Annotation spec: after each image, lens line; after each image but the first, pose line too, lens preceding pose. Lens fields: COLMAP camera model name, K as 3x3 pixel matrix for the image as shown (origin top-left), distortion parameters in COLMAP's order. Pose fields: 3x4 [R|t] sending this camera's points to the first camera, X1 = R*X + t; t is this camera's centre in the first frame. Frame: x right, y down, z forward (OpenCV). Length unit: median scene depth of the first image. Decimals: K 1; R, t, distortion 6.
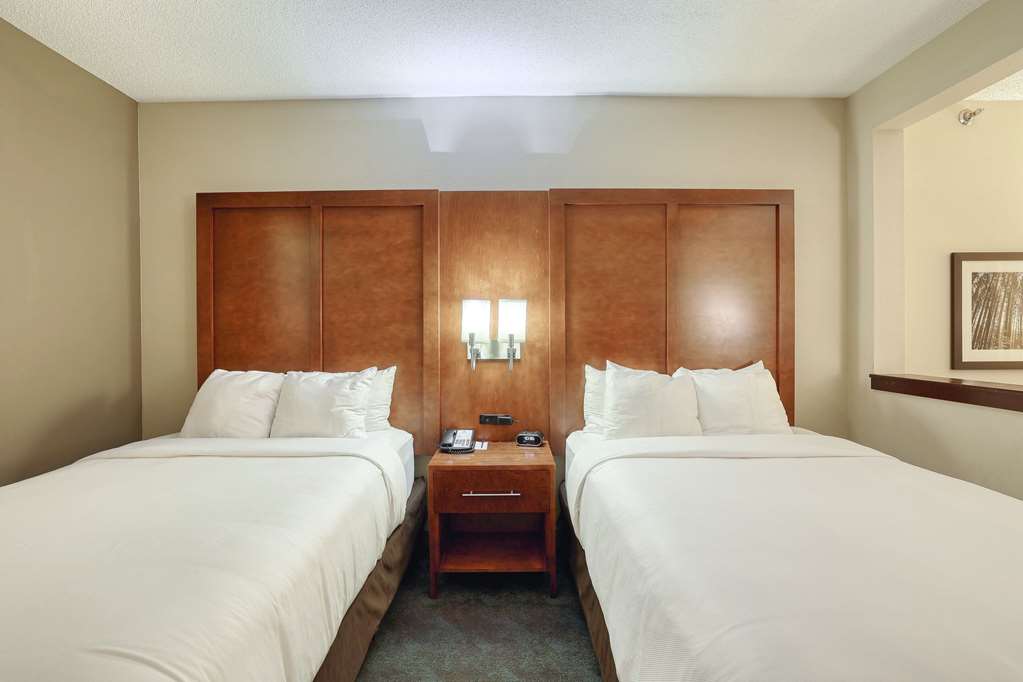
lens RADIAL K [[441.9, 0, 503.2], [0, 441.9, 335.7], [0, 0, 1]] dist [-0.047714, 0.016103]
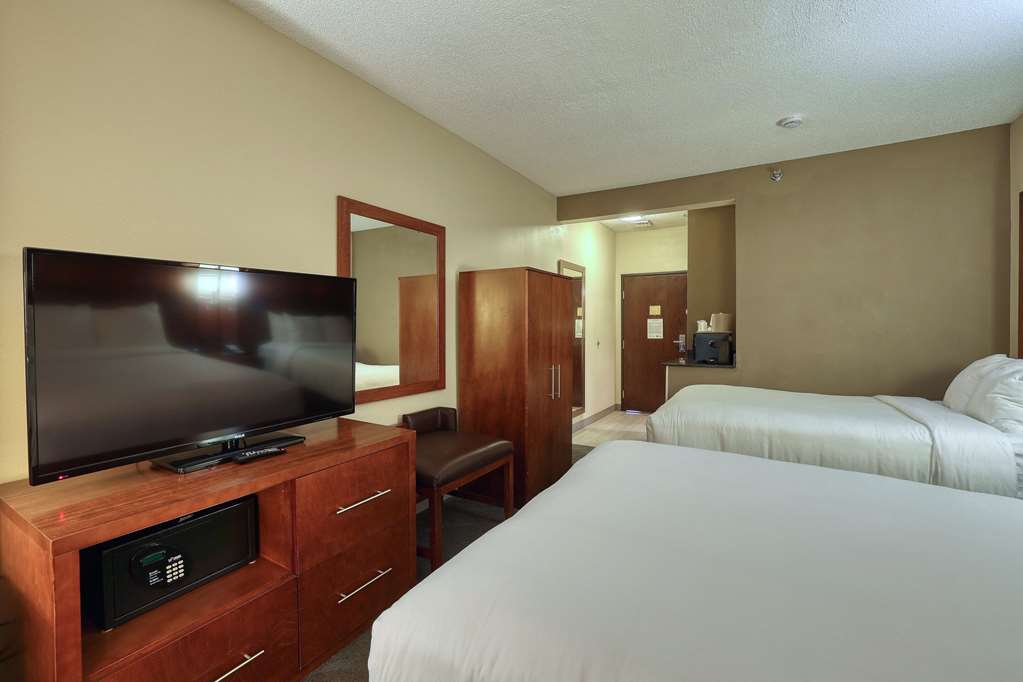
lens RADIAL K [[441.9, 0, 503.2], [0, 441.9, 335.7], [0, 0, 1]] dist [-0.047714, 0.016103]
pose [[-0.521176, 0.019932, -0.853216, 0.884698], [0.002604, 0.999760, 0.021765, 0.001982], [0.853445, 0.009122, -0.521103, 0.440758]]
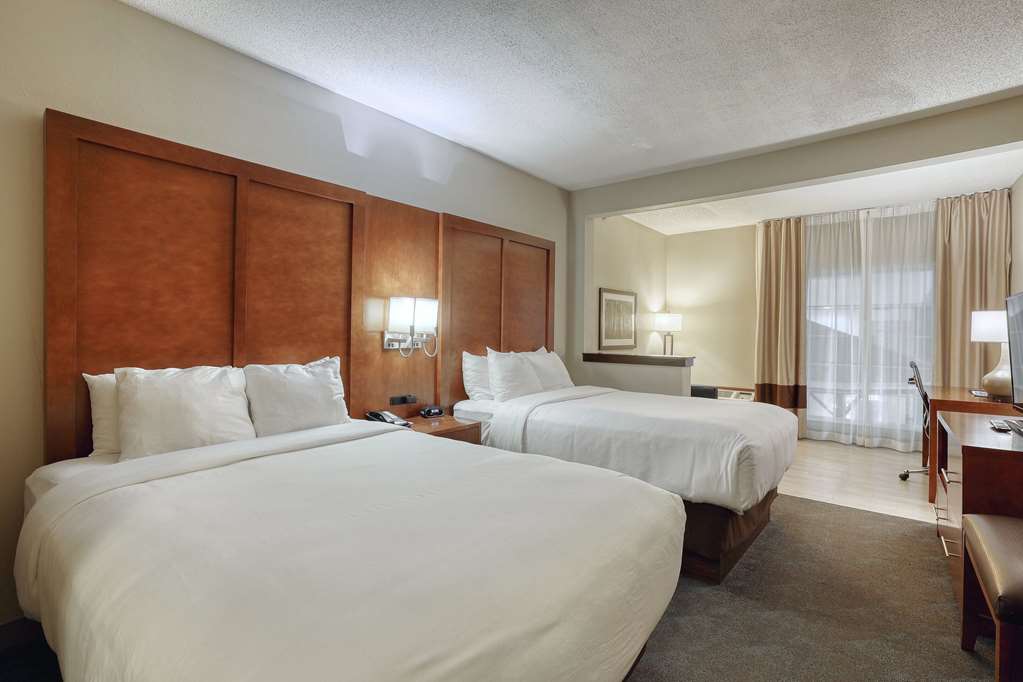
lens RADIAL K [[471.3, 0, 511.5], [0, 471.3, 329.8], [0, 0, 1]] dist [-0.028005, -0.000030]
pose [[0.637861, 0.012897, 0.770043, -0.792120], [-0.012217, 0.999903, -0.006627, 0.009006], [-0.770054, -0.005180, 0.637957, -0.015223]]
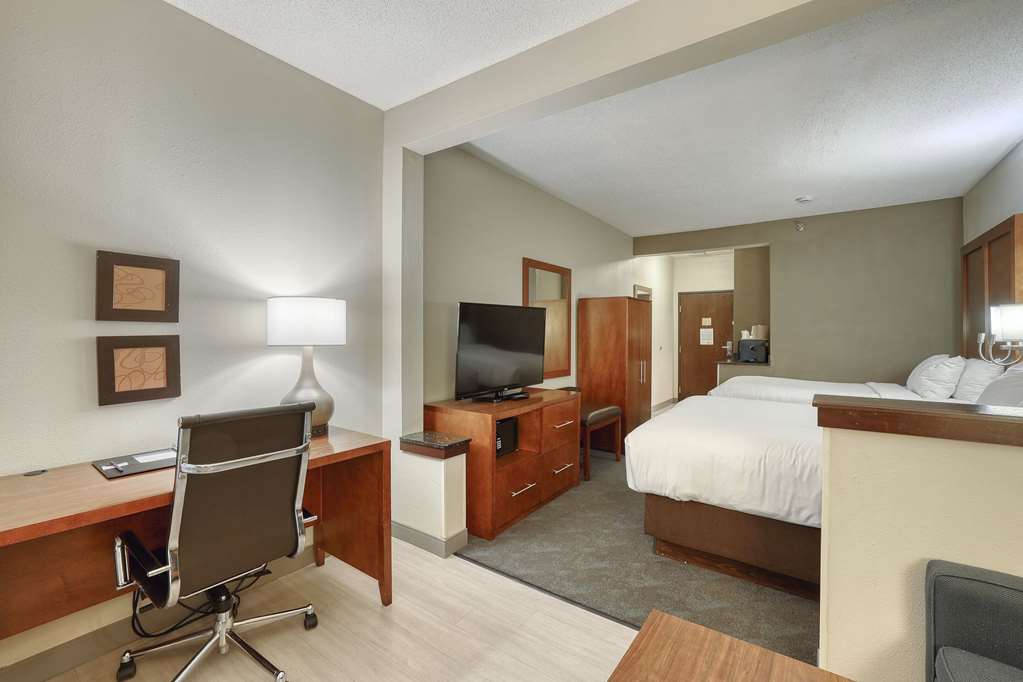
lens RADIAL K [[438.1, 0, 514.0], [0, 438.1, 336.0], [0, 0, 1]] dist [-0.029762, 0.000529]
pose [[-0.579588, 0.004187, -0.814899, 1.579480], [-0.002764, 0.999971, 0.007104, -0.003232], [0.814905, 0.006370, -0.579560, 0.545782]]
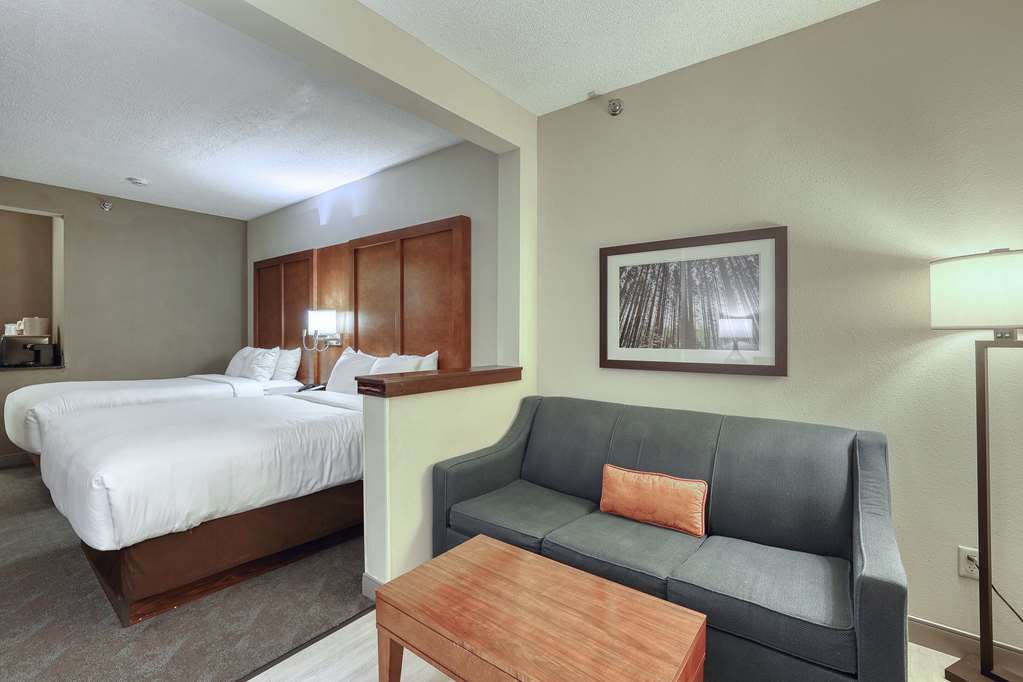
lens RADIAL K [[441.9, 0, 503.2], [0, 441.9, 335.7], [0, 0, 1]] dist [-0.047714, 0.016103]
pose [[0.791994, 0.009322, -0.610458, 1.519201], [-0.008910, 0.999953, 0.003709, 0.004832], [0.610464, 0.002502, 0.792040, 0.063427]]
